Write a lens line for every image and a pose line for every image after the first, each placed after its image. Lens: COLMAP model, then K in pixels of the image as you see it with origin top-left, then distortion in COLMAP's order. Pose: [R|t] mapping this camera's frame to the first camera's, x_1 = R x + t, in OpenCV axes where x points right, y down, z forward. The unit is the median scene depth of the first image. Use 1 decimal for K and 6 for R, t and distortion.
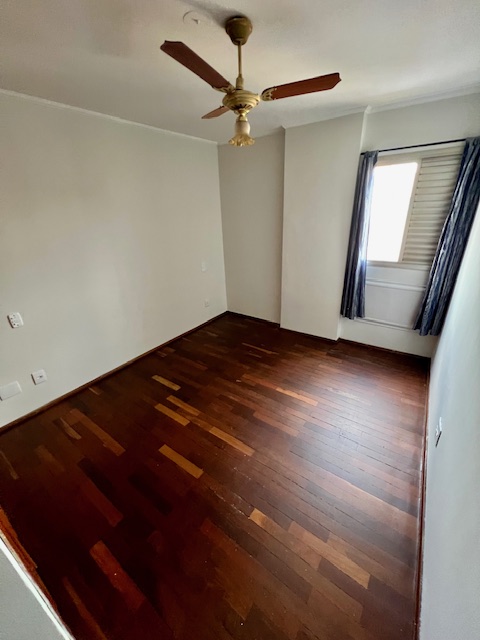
lens RADIAL K [[255.7, 0, 241.0], [0, 255.7, 318.2], [0, 0, 1]] dist [-0.003011, 0.000145]
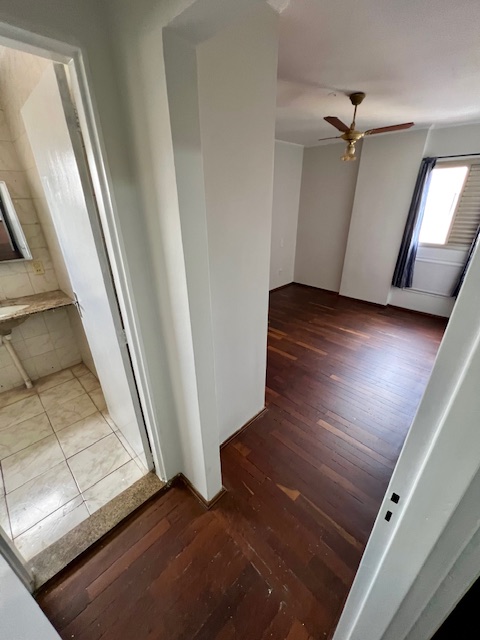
lens RADIAL K [[255.7, 0, 241.0], [0, 255.7, 318.2], [0, 0, 1]] dist [-0.003011, 0.000145]
pose [[0.987262, 0.091974, -0.129824, -0.213253], [-0.087527, 0.995376, 0.039566, 0.207088], [0.132863, -0.027699, 0.990747, -0.457032]]
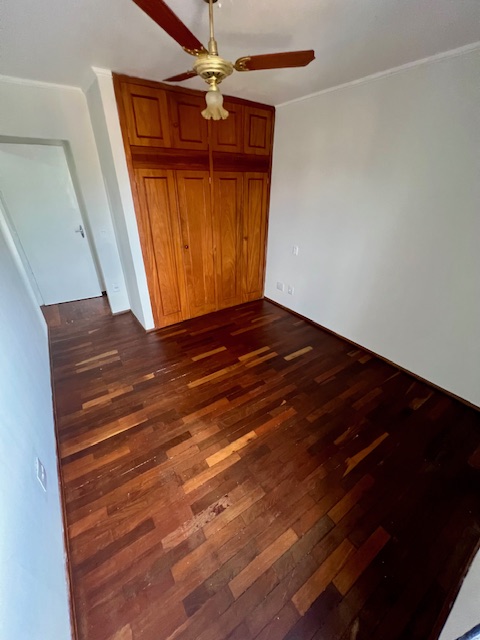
lens RADIAL K [[255.7, 0, 241.0], [0, 255.7, 318.2], [0, 0, 1]] dist [-0.003011, 0.000145]
pose [[-0.340014, 0.471379, -0.813752, 0.594761], [-0.369402, 0.728809, 0.576523, -0.386249], [0.864831, 0.496628, -0.073677, 0.827001]]
